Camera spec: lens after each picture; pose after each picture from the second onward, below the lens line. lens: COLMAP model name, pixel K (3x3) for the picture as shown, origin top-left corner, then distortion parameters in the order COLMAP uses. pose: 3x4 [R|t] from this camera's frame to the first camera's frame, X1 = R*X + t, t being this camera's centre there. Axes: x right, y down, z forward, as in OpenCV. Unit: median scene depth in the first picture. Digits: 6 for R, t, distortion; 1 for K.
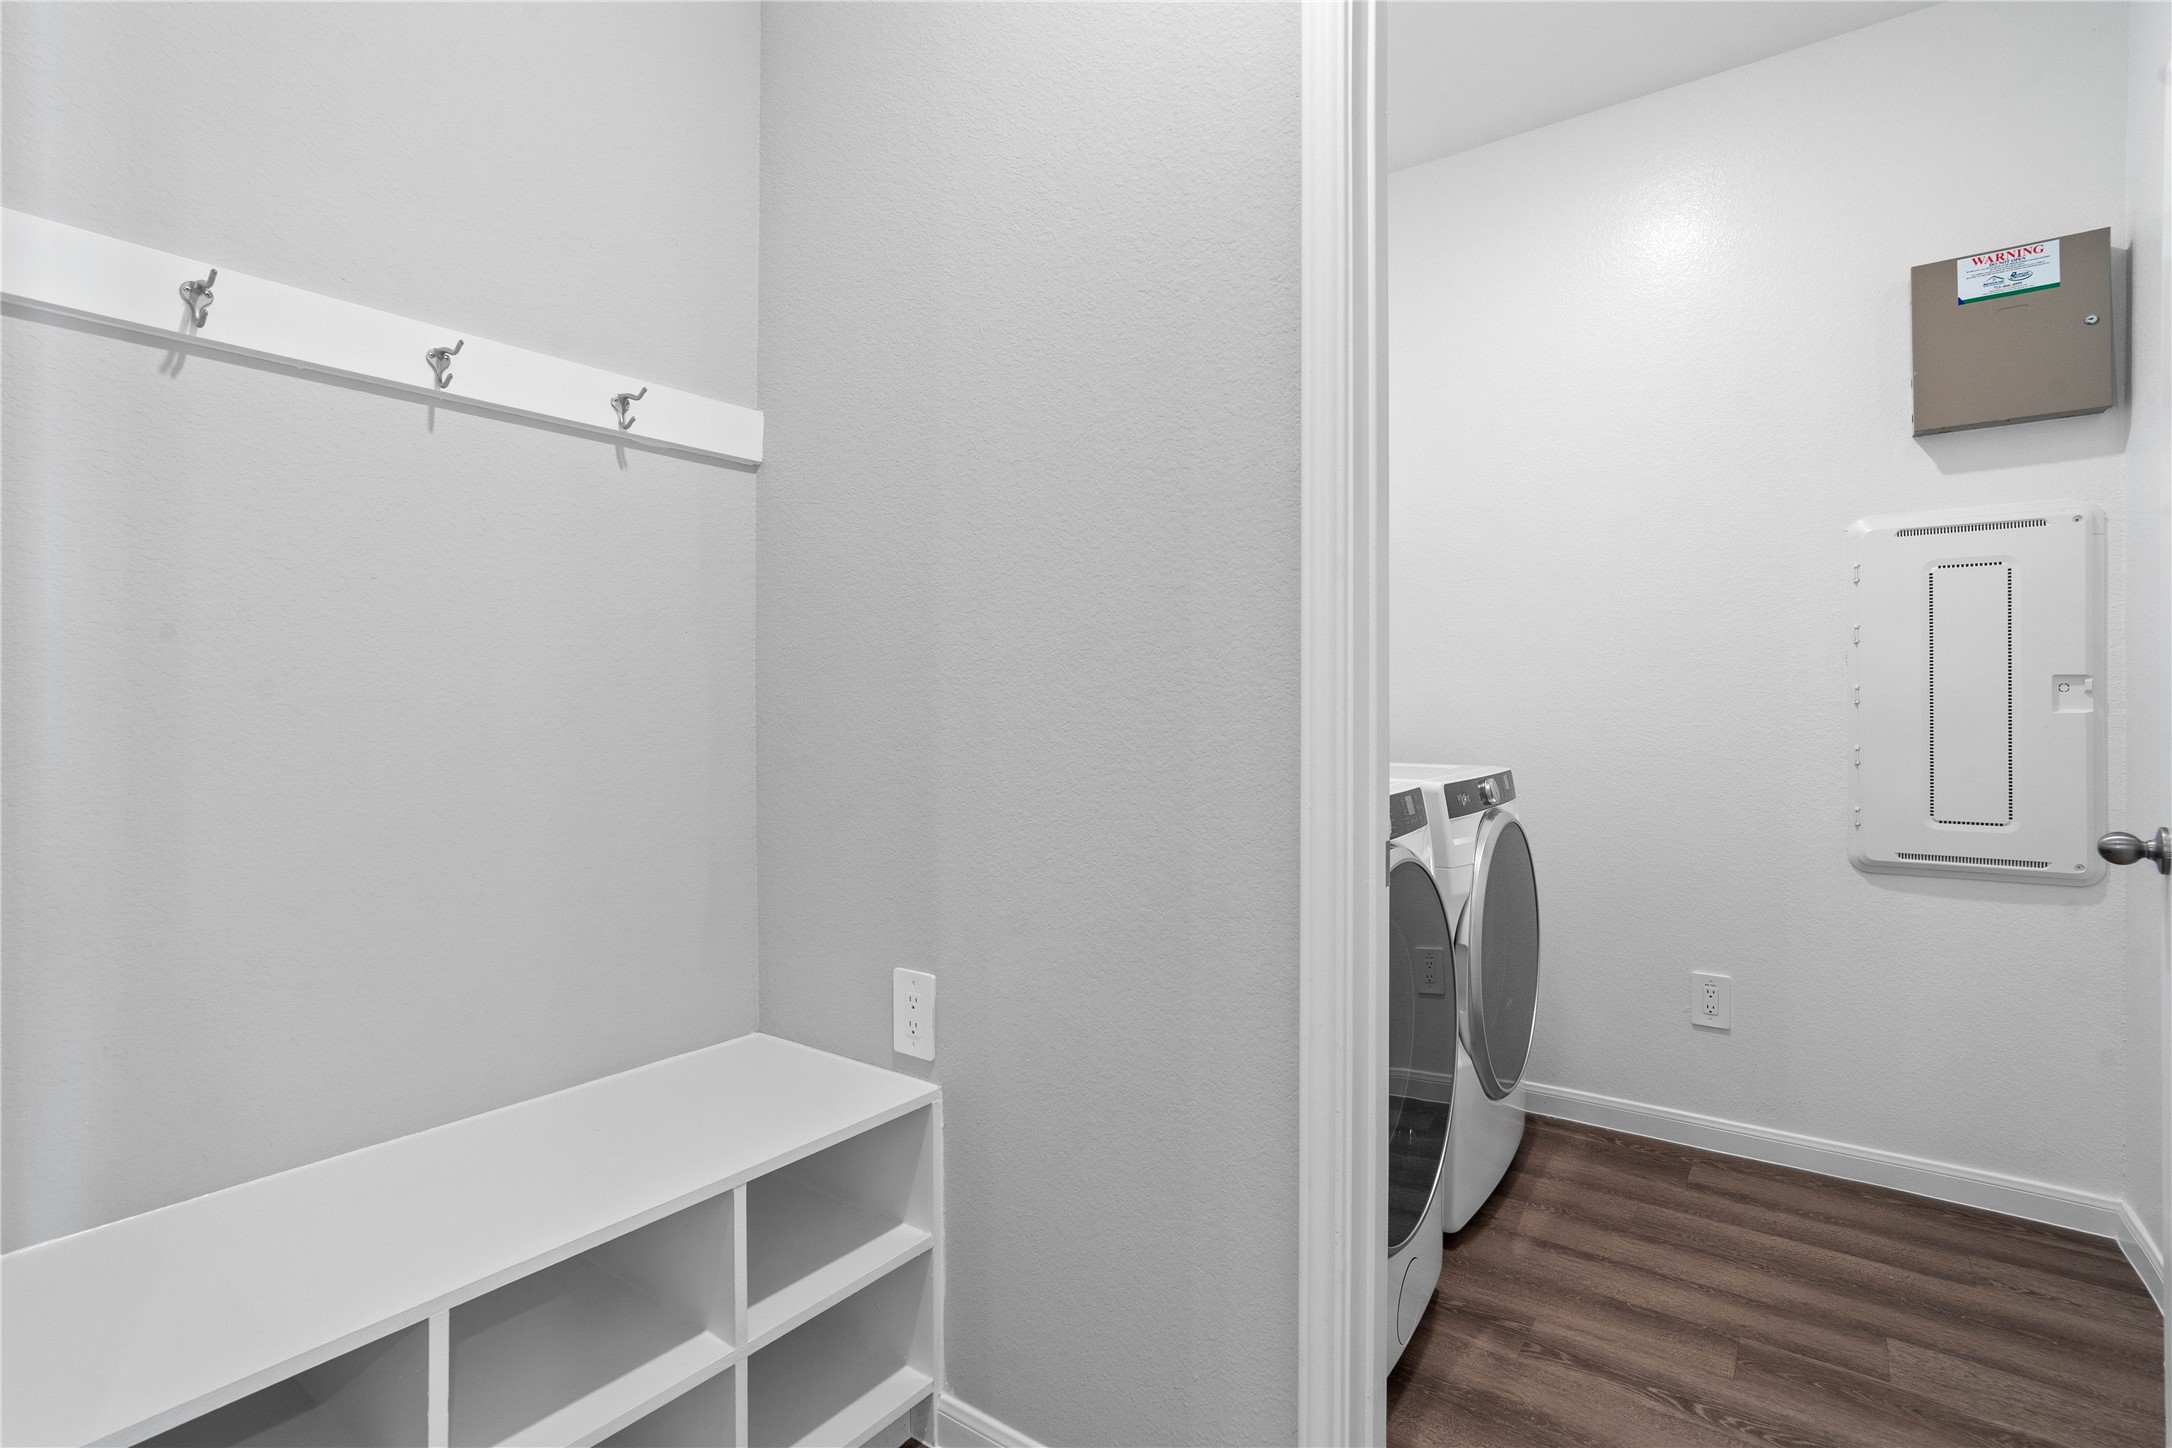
lens RADIAL K [[1018.6, 0, 1081.3], [0, 1018.6, 716.7], [0, 0, 1]] dist [-0.009745, 0.003717]
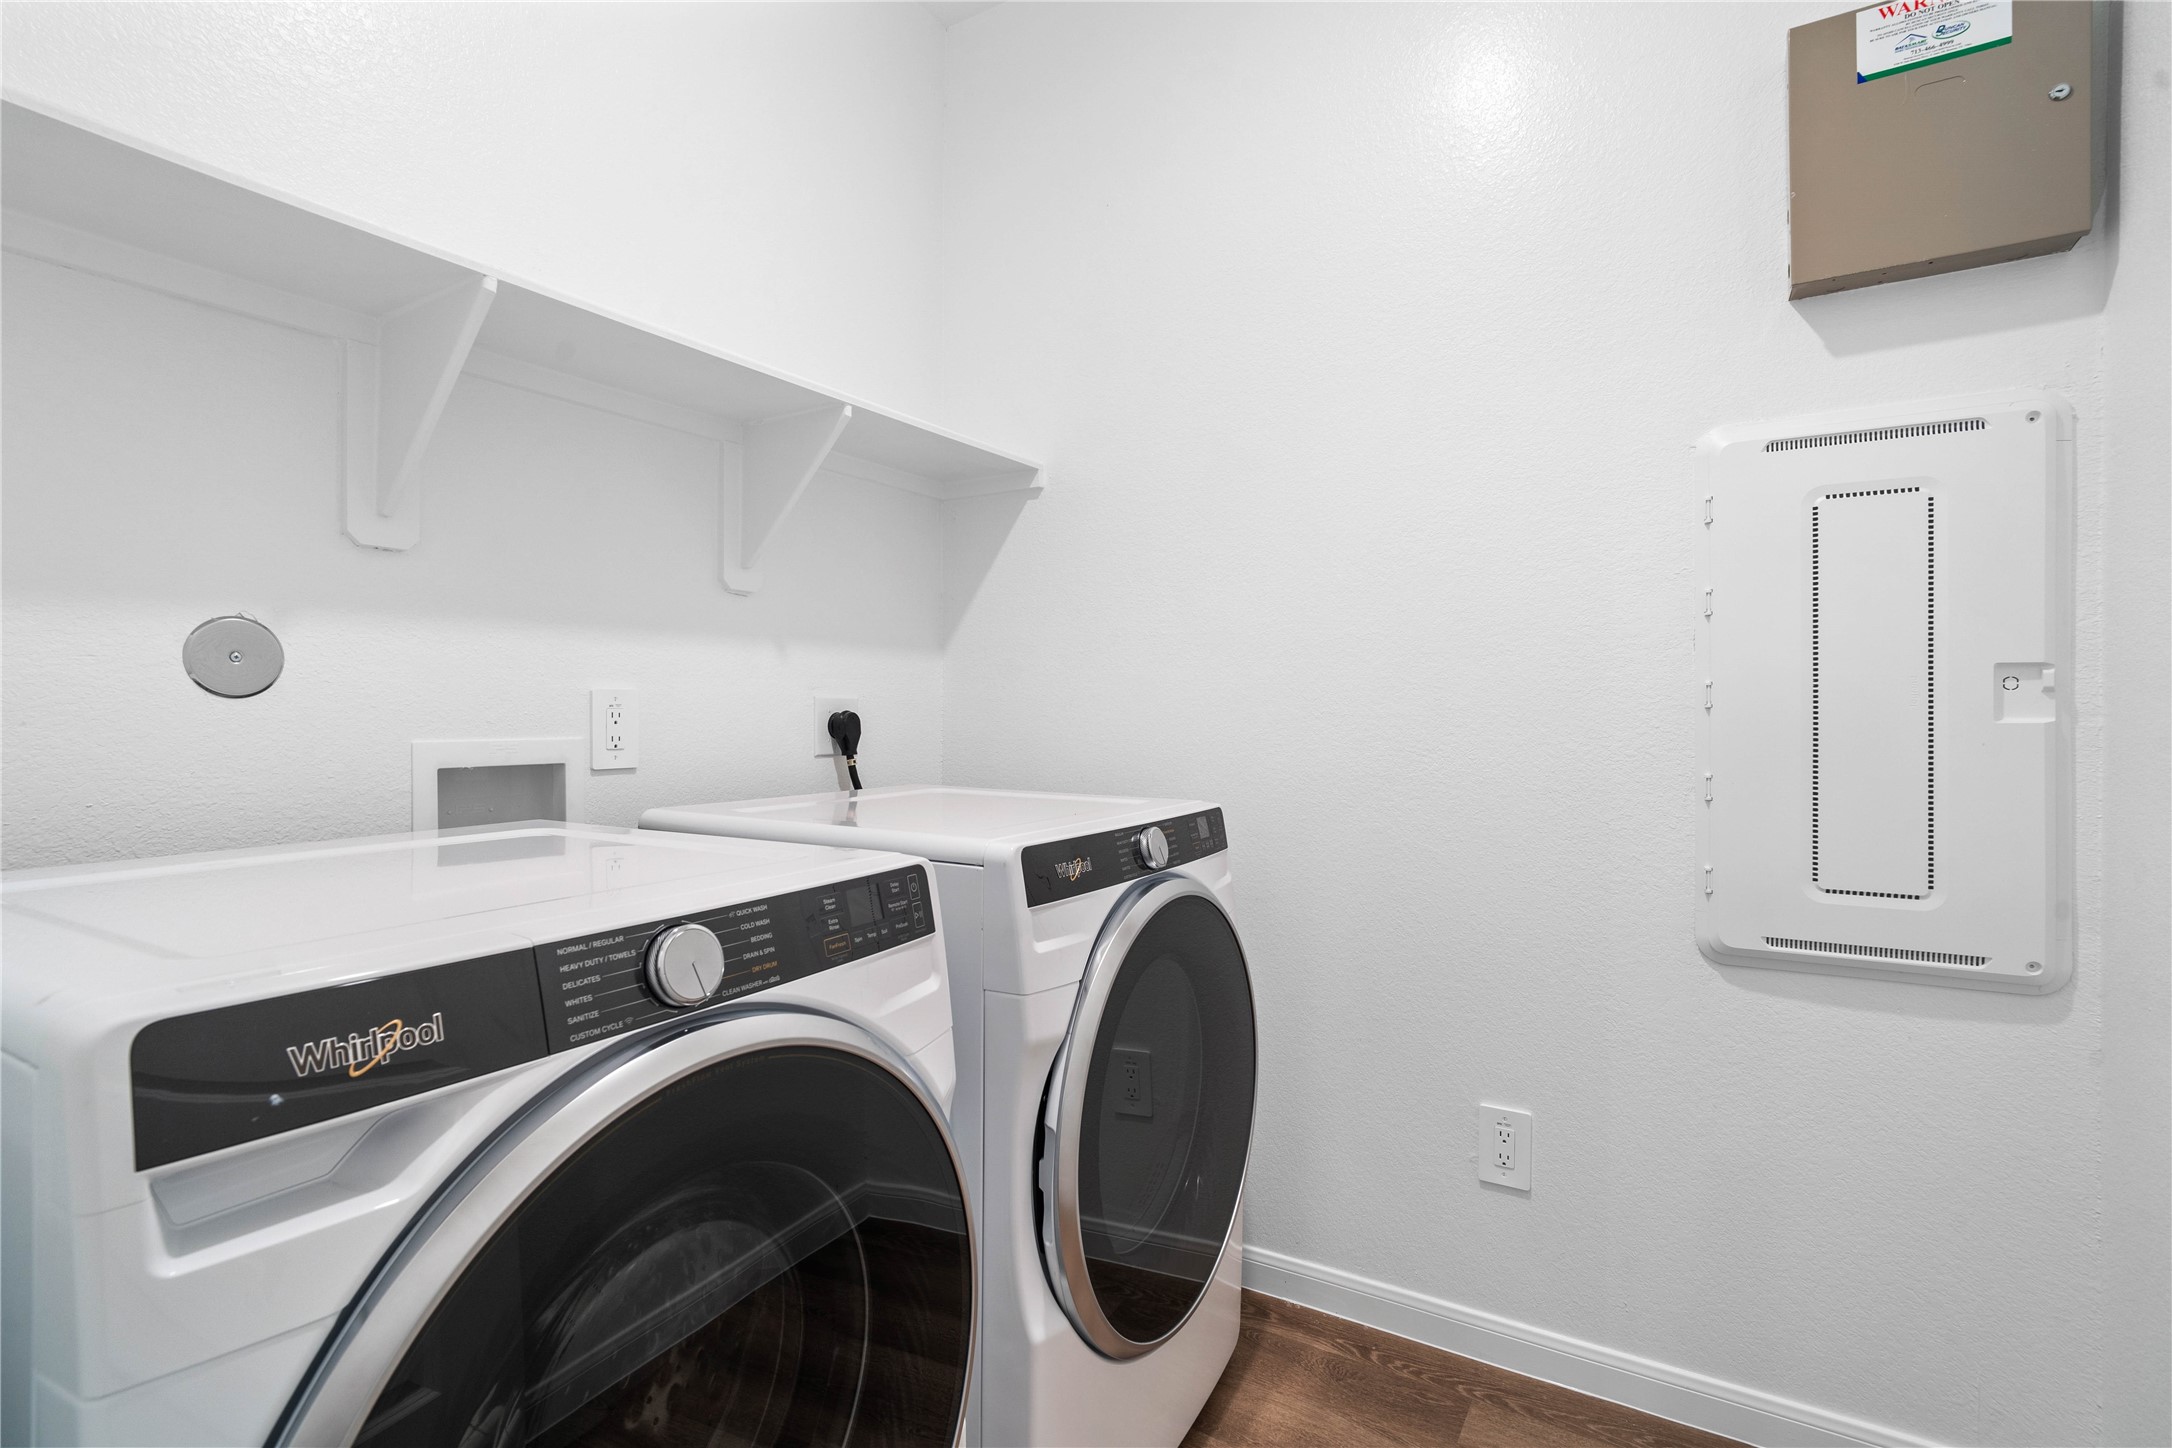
lens RADIAL K [[1018.6, 0, 1087.4], [0, 1018.6, 724.0], [0, 0, 1]] dist [-0.009745, 0.003717]
pose [[0.996474, -0.000387, 0.083907, 0.325398], [-0.000139, 0.999980, 0.006264, -0.006815], [-0.083908, -0.006253, 0.996454, 0.398294]]
